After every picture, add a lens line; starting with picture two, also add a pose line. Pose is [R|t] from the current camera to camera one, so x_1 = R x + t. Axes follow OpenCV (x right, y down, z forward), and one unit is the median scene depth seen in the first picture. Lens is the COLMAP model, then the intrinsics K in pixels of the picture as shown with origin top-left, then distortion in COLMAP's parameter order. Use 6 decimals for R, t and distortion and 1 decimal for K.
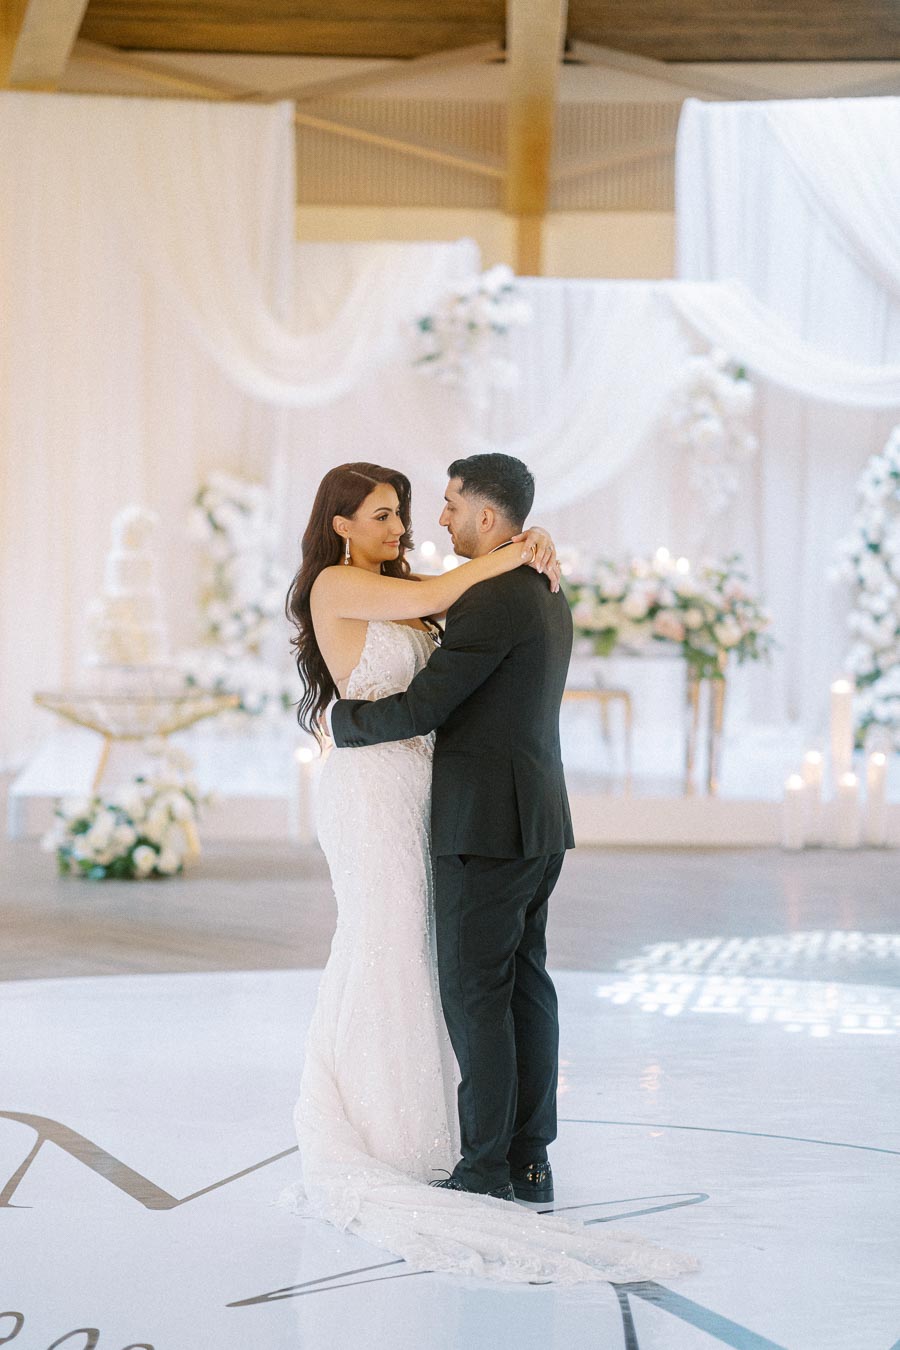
lens RADIAL K [[3296.9, 0, 451.2], [0, 3296.9, 673.2], [0, 0, 1]] dist [0.038833, 4.101707]
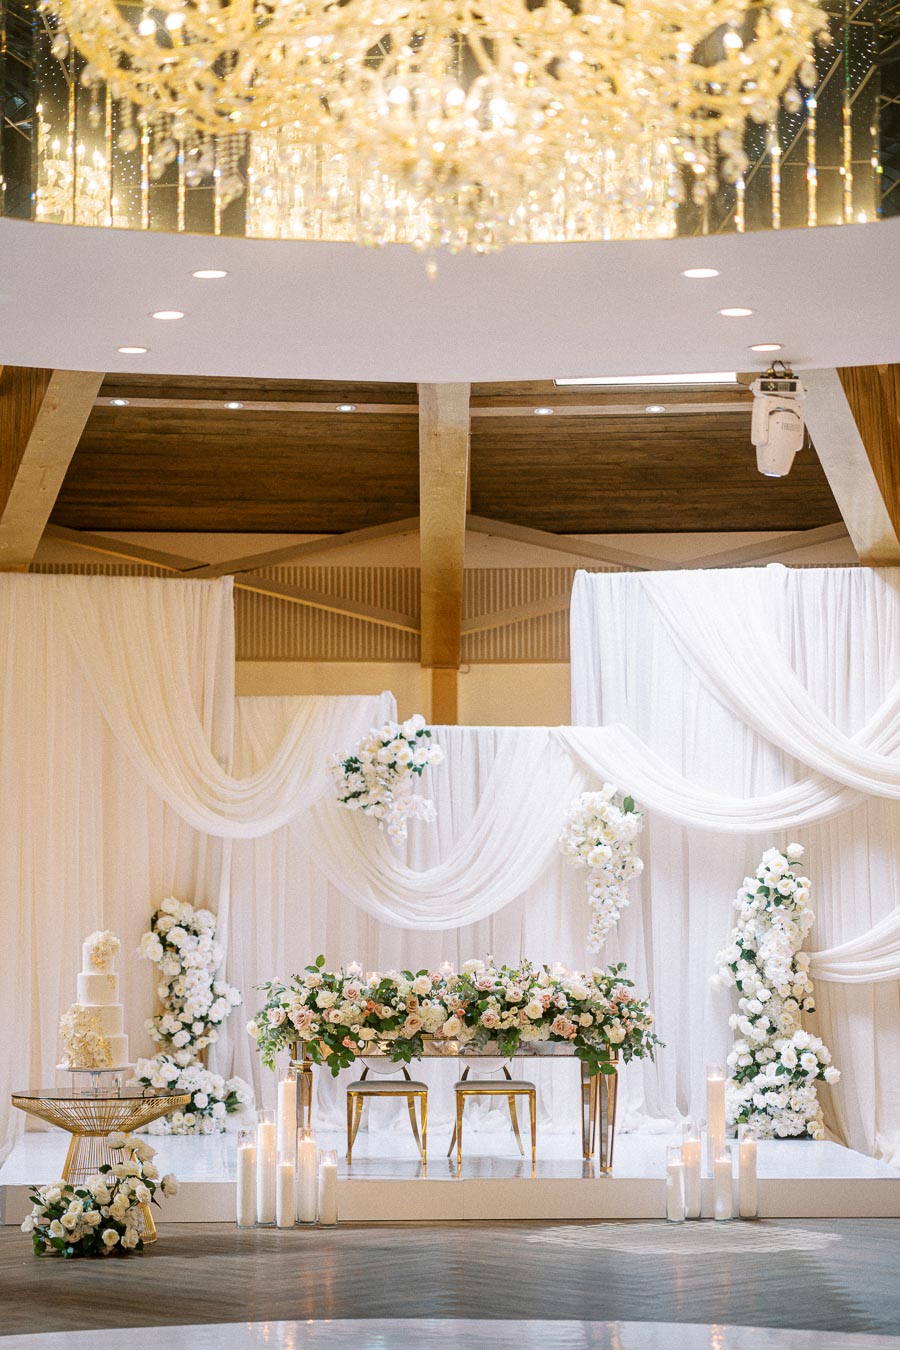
lens RADIAL K [[3296.9, 0, 451.2], [0, 3296.9, 673.2], [0, 0, 1]] dist [0.038833, 4.101707]
pose [[0.999715, -0.015670, 0.017997, 0.006943], [0.017798, 0.992009, -0.124904, 0.005716], [-0.015896, 0.125188, 0.992006, -0.139957]]
